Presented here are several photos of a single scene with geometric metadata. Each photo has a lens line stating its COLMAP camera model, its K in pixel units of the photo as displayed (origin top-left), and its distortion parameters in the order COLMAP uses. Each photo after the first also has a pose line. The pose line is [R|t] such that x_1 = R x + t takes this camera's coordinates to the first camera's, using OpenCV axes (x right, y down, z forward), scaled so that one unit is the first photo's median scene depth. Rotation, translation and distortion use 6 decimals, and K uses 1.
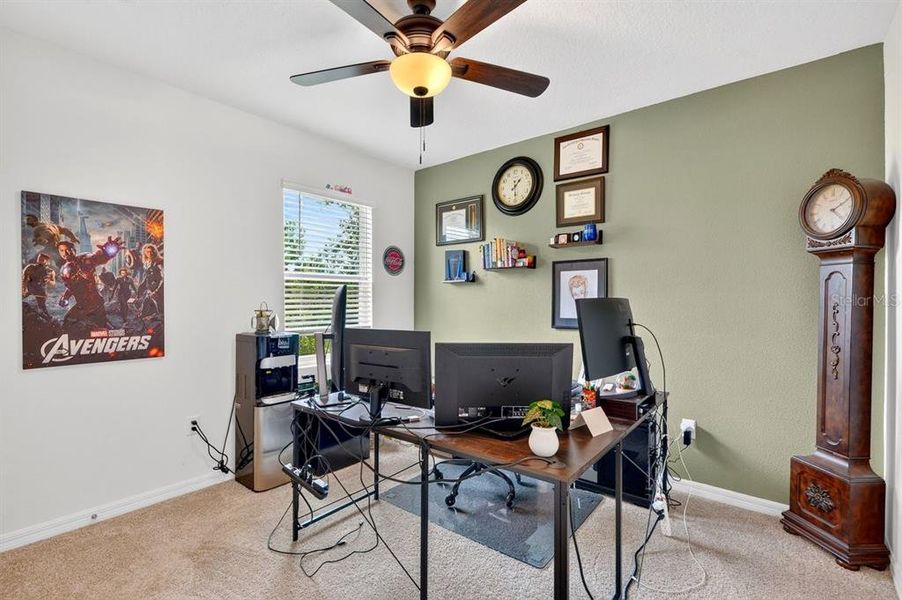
lens RADIAL K [[405.4, 0, 449.0], [0, 405.4, 301.6], [0, 0, 1]] dist [-0.002471, 0.000075]
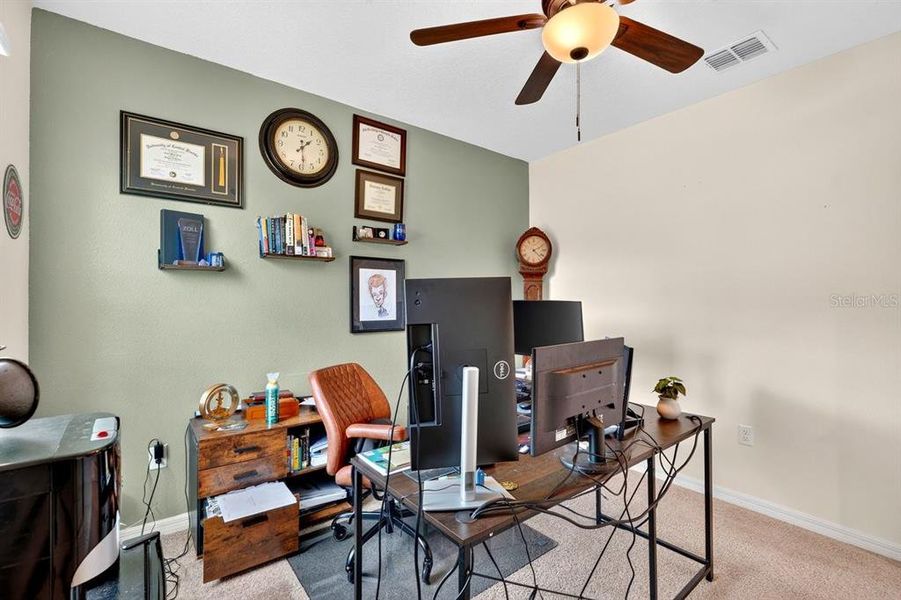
lens RADIAL K [[405.0, 0, 448.5], [0, 405.0, 301.6], [0, 0, 1]] dist [-0.002471, 0.000075]
pose [[0.226549, -0.000803, 0.974000, -0.542200], [0.000762, 0.999999, 0.000647, -0.002416], [-0.974000, 0.000596, 0.226549, 0.614592]]
